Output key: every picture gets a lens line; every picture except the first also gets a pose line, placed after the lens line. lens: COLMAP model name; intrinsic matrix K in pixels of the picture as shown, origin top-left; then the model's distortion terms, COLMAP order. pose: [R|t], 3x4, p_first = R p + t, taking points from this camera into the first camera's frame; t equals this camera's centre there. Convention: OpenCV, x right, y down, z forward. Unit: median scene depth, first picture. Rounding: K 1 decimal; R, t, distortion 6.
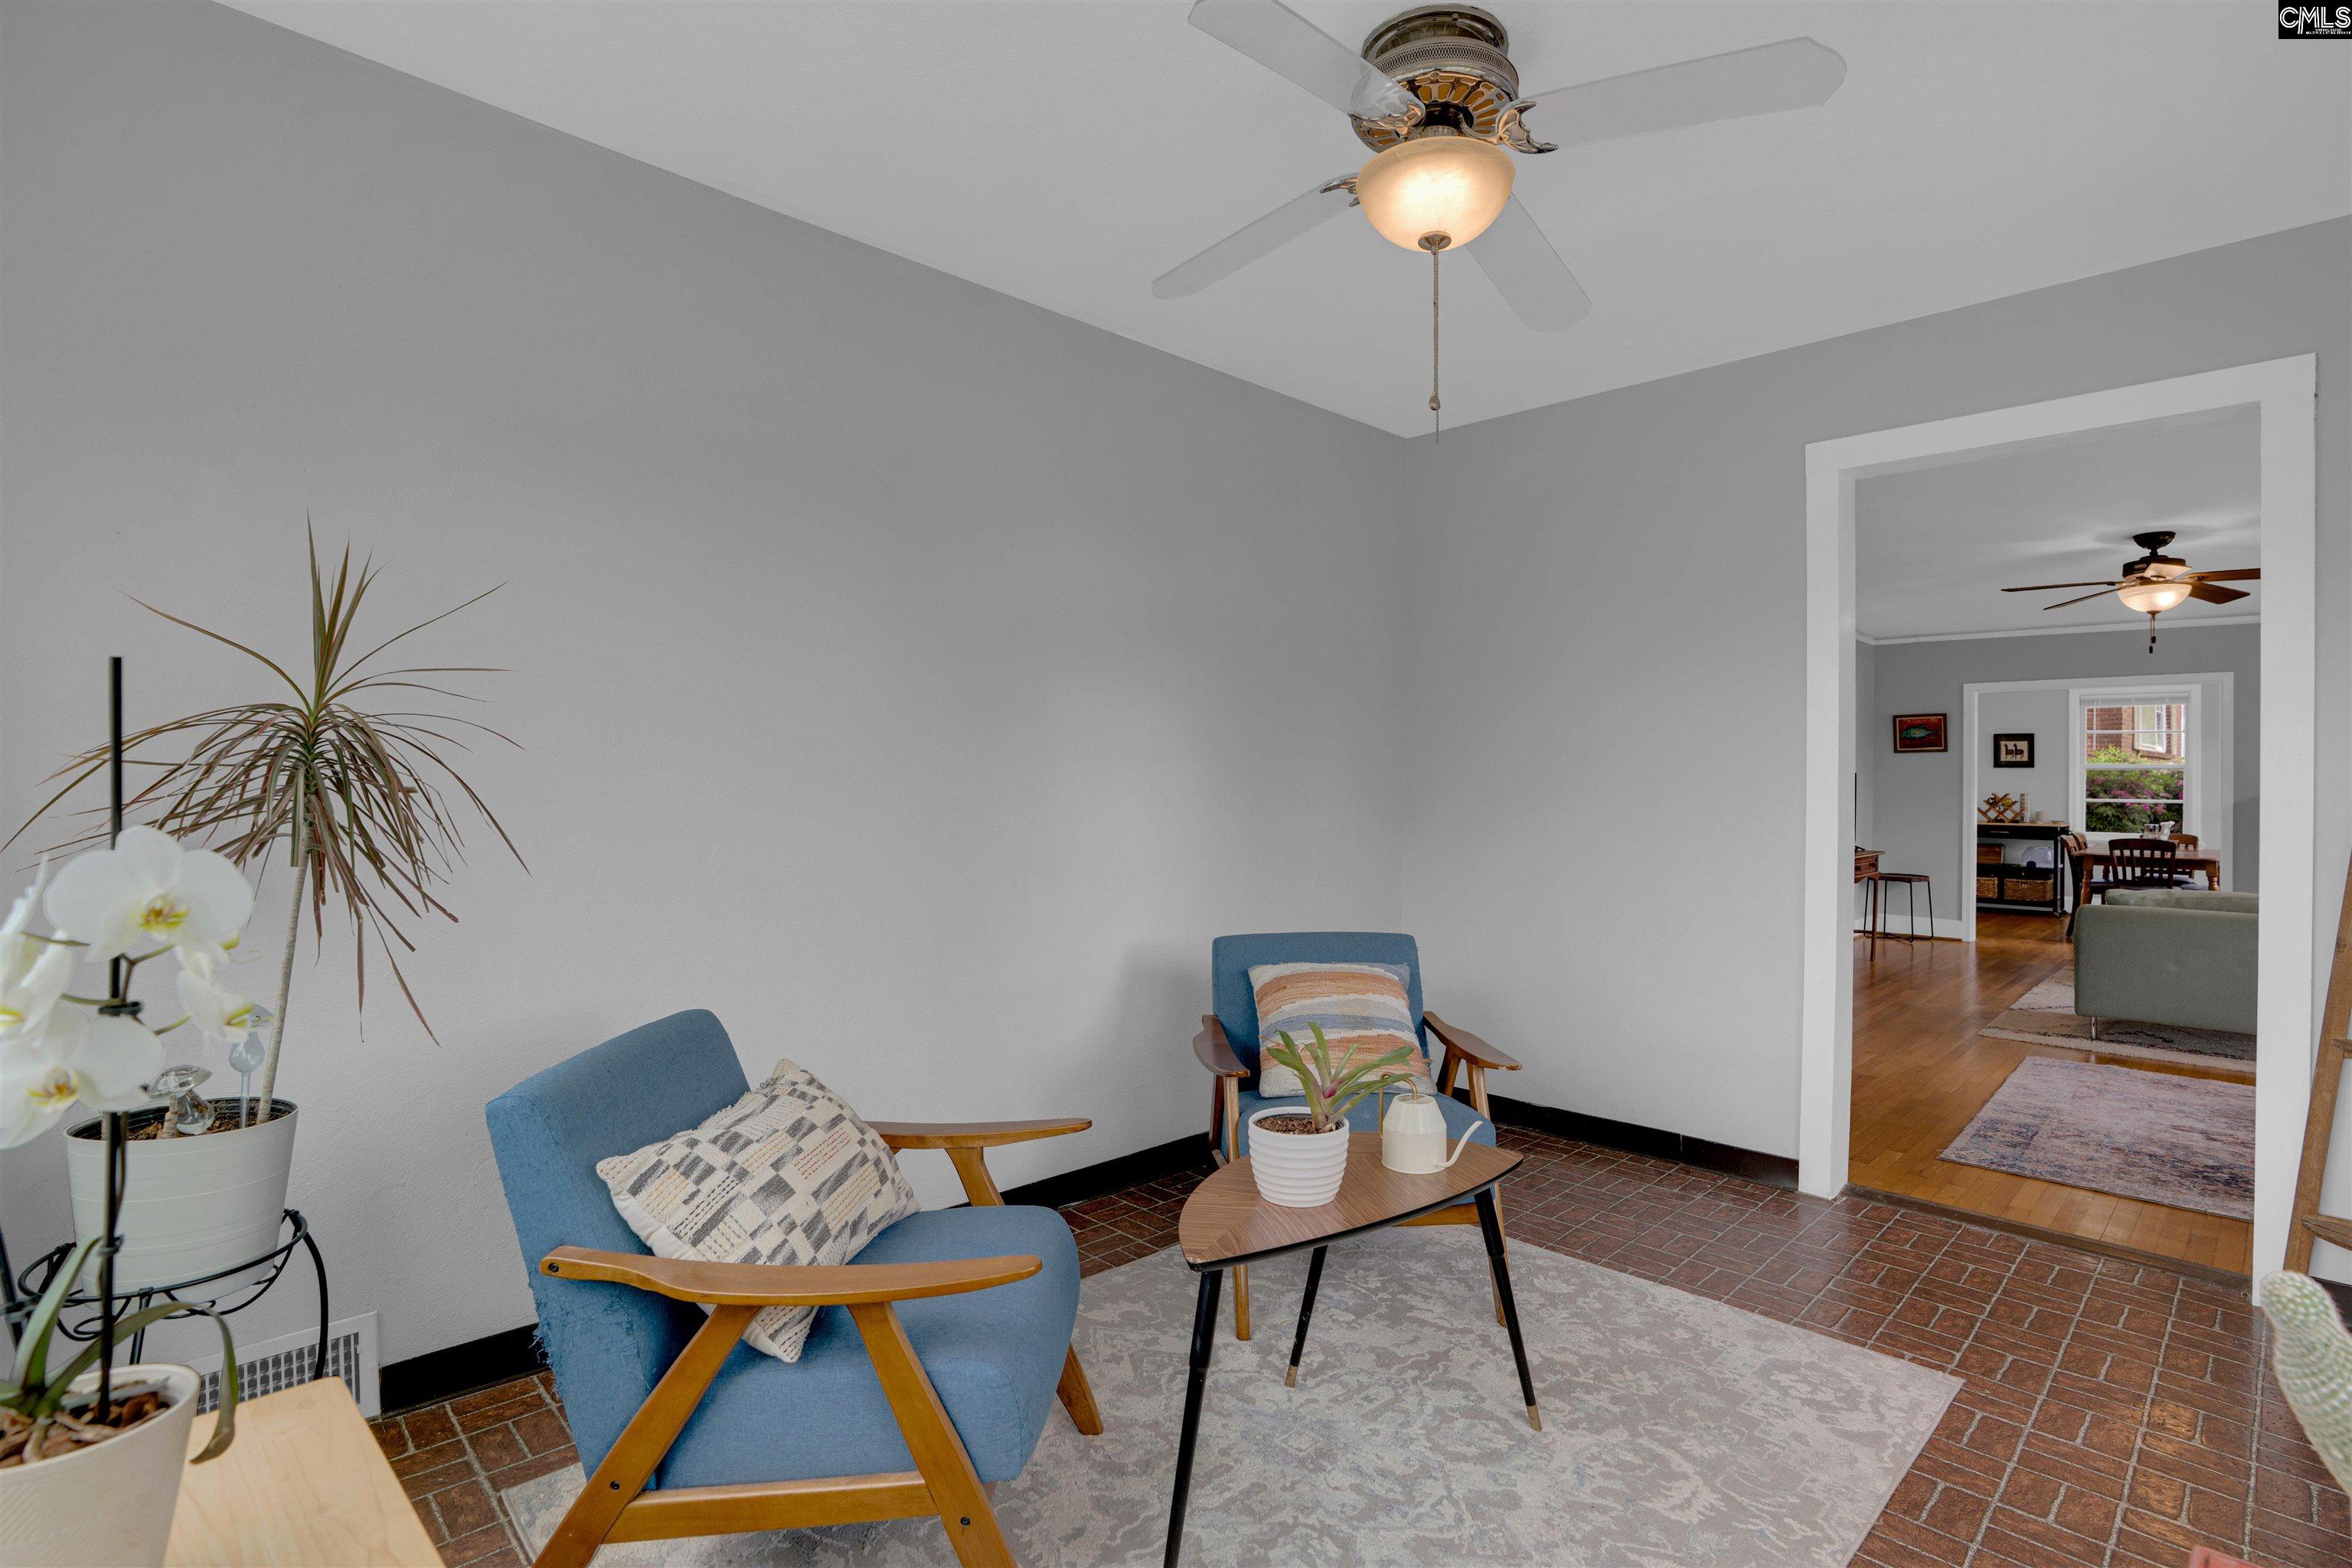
lens RADIAL K [[1112.6, 0, 1191.5], [0, 1112.6, 779.6], [0, 0, 1]] dist [-0.071139, 0.034618]
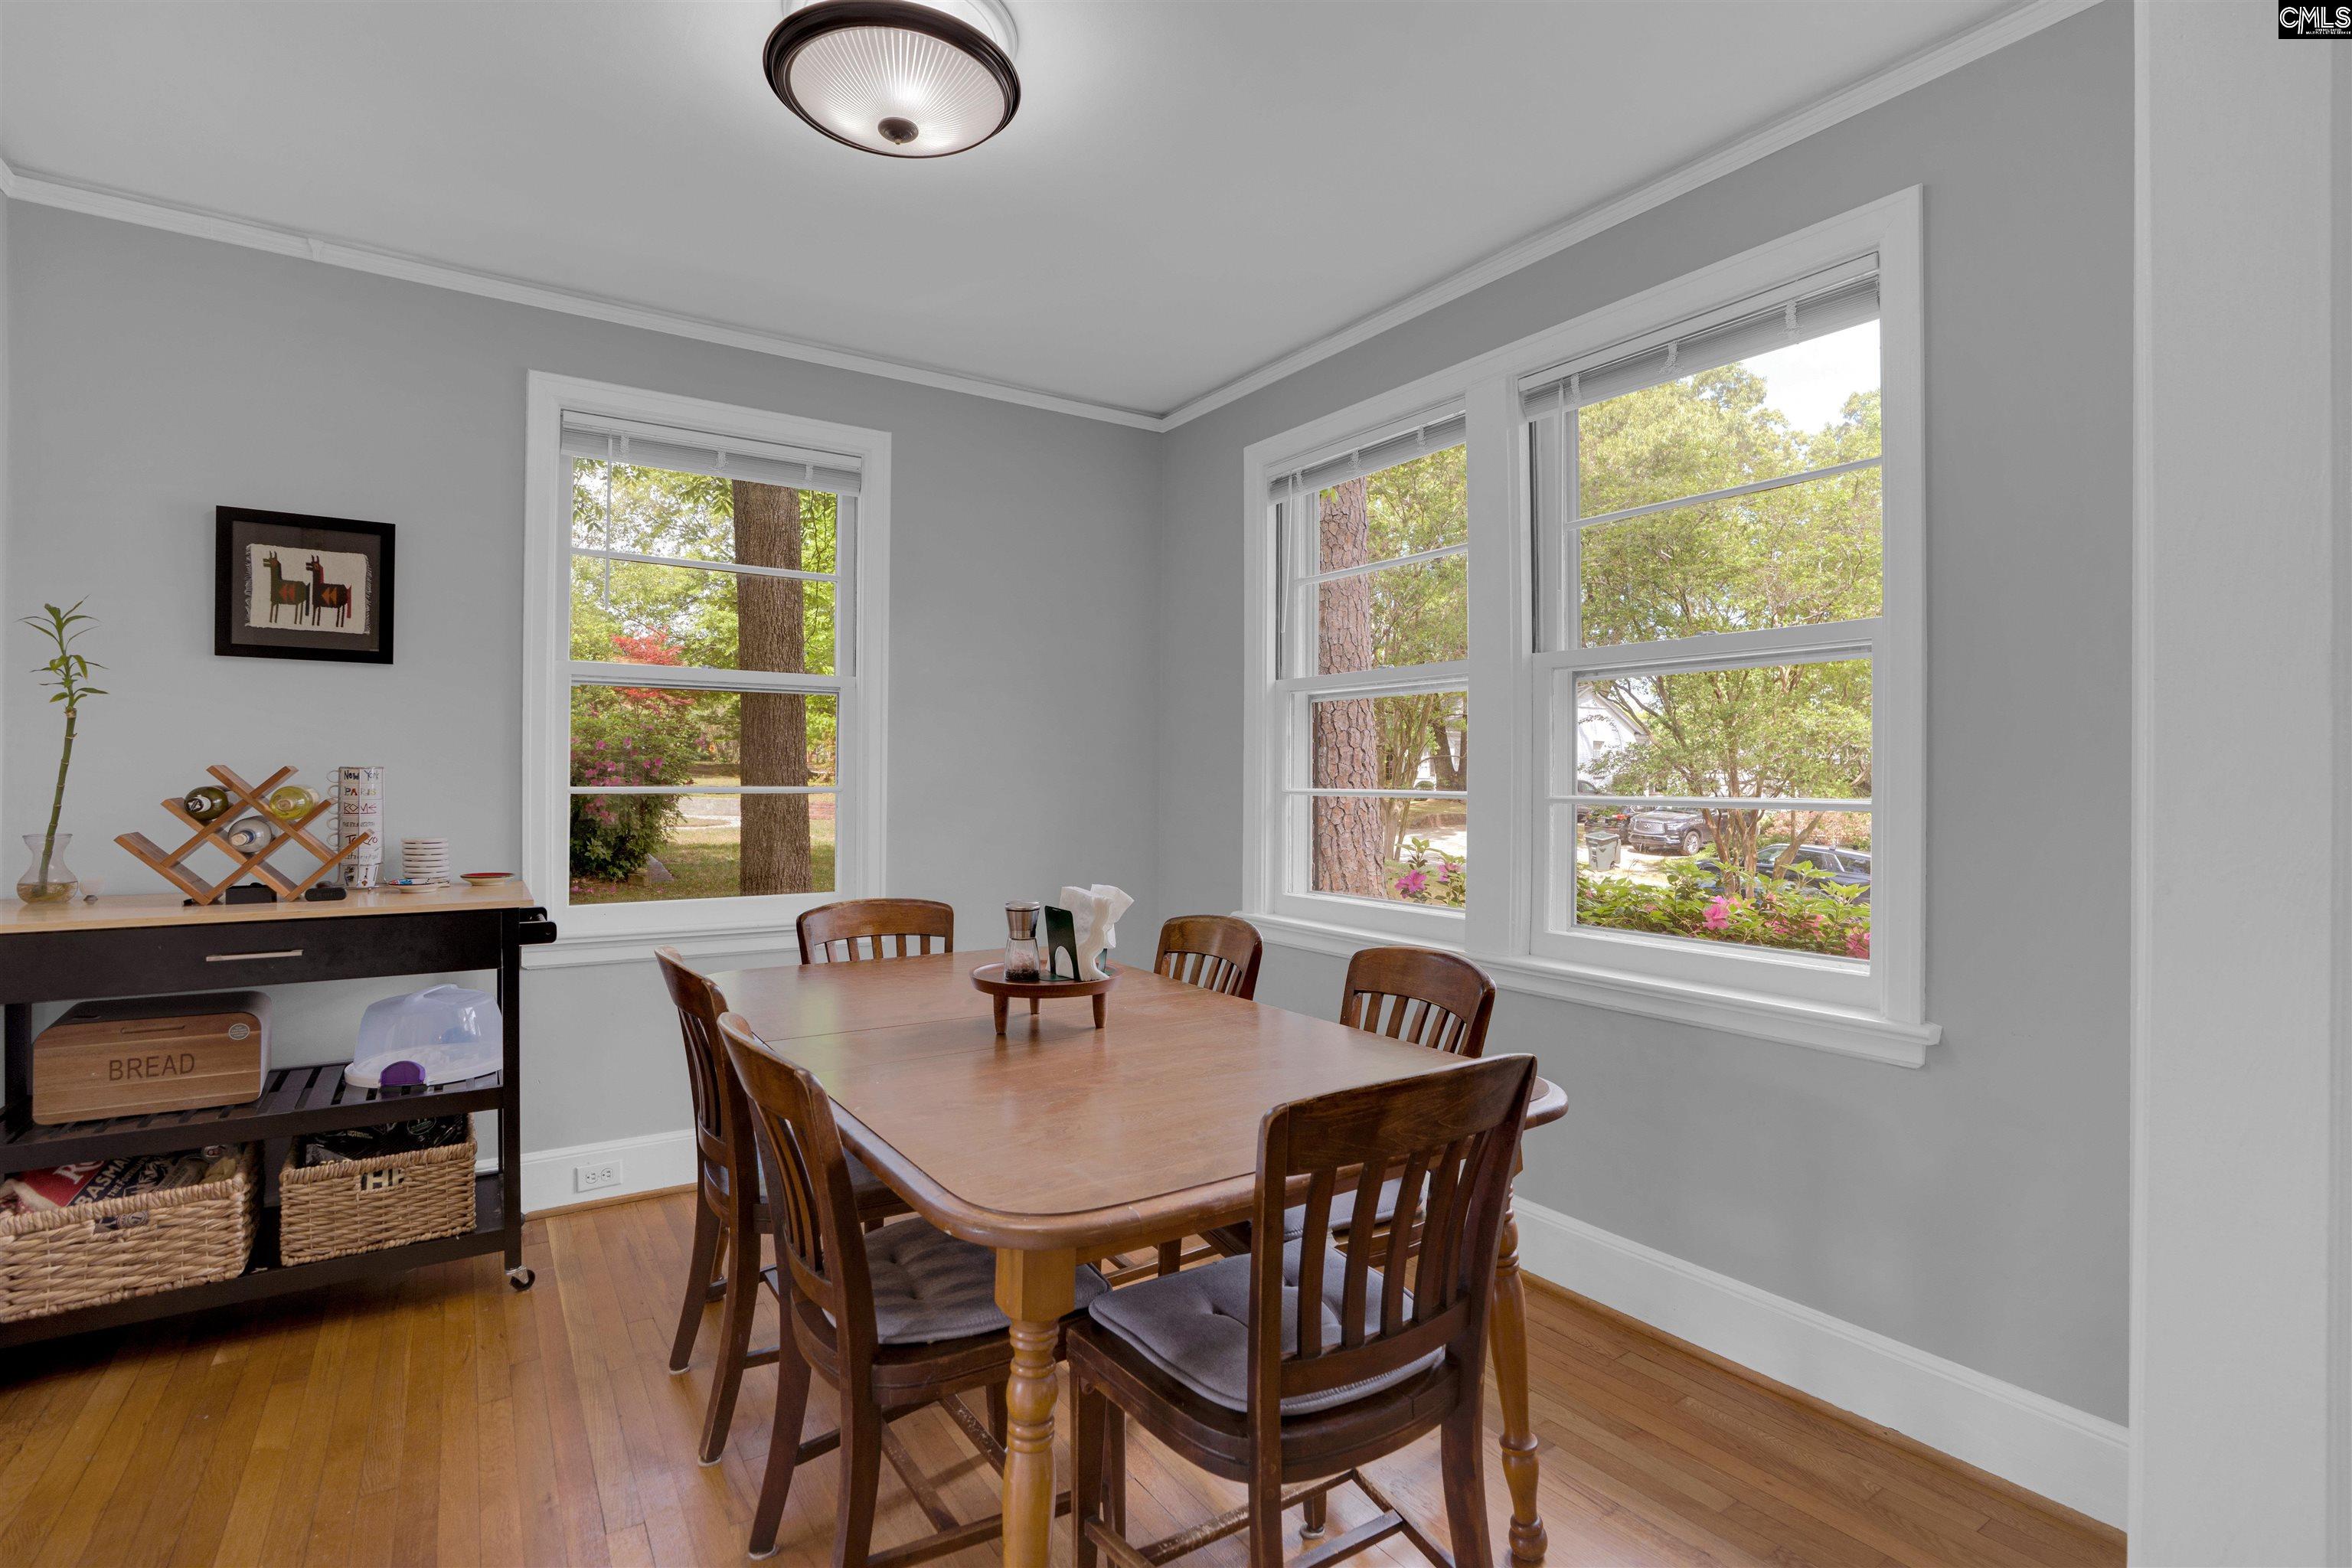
lens RADIAL K [[1112.6, 0, 1191.5], [0, 1112.6, 779.6], [0, 0, 1]] dist [-0.071139, 0.034618]
pose [[0.163855, -0.005753, 0.986468, 0.573023], [-0.004424, 0.999969, 0.006567, 0.012872], [-0.986475, -0.005440, 0.163824, 0.787192]]
